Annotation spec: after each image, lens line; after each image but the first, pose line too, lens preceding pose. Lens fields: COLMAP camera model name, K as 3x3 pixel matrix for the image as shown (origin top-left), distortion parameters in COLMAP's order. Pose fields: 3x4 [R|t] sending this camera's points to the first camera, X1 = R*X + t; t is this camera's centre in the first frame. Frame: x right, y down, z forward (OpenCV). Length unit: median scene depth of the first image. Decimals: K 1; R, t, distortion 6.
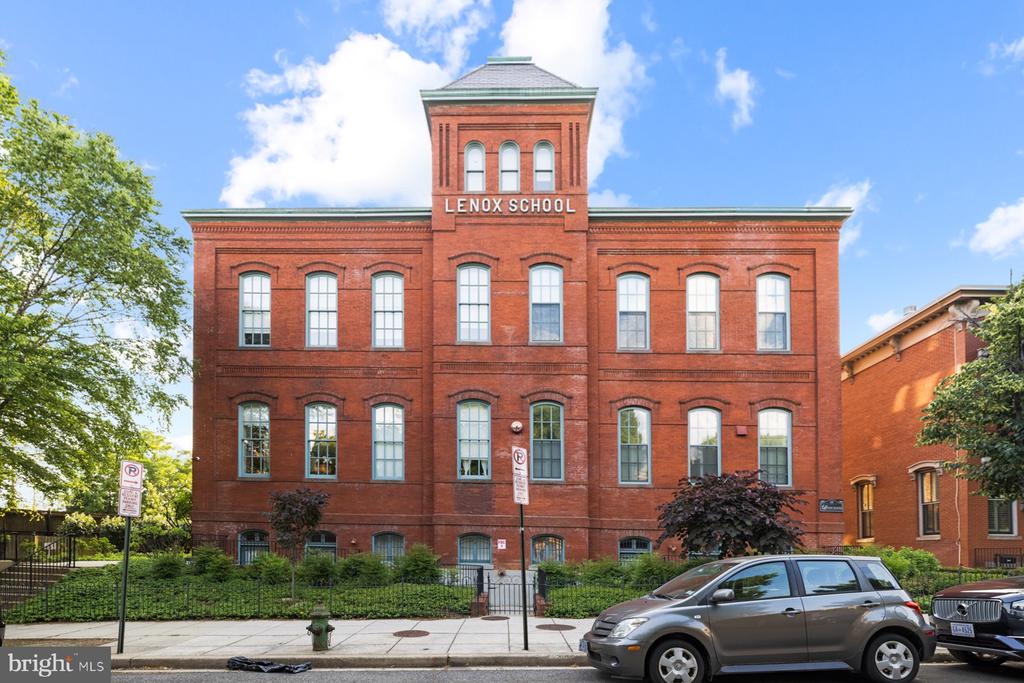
lens RADIAL K [[429.5, 0, 518.5], [0, 429.5, 342.4], [0, 0, 1]] dist [0.002077, 0.000110]
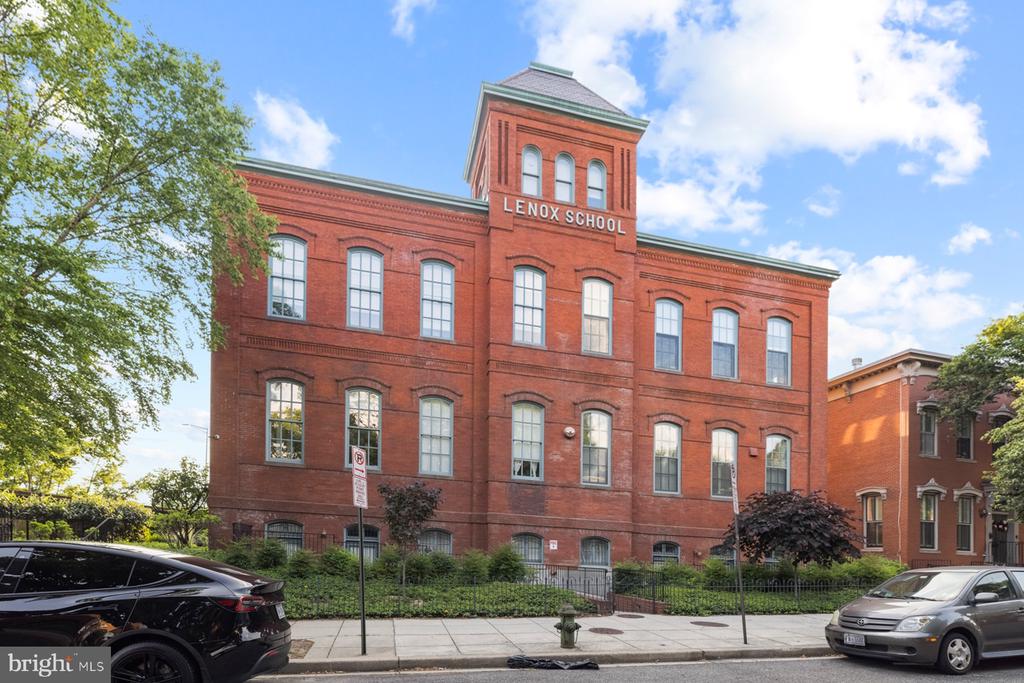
lens RADIAL K [[429.5, 0, 518.5], [0, 429.5, 342.4], [0, 0, 1]] dist [0.002077, 0.000110]
pose [[0.970285, 0.127055, 0.205923, -0.332737], [-0.127627, 0.991766, -0.010562, 0.007596], [-0.205569, -0.016033, 0.978511, 0.012434]]
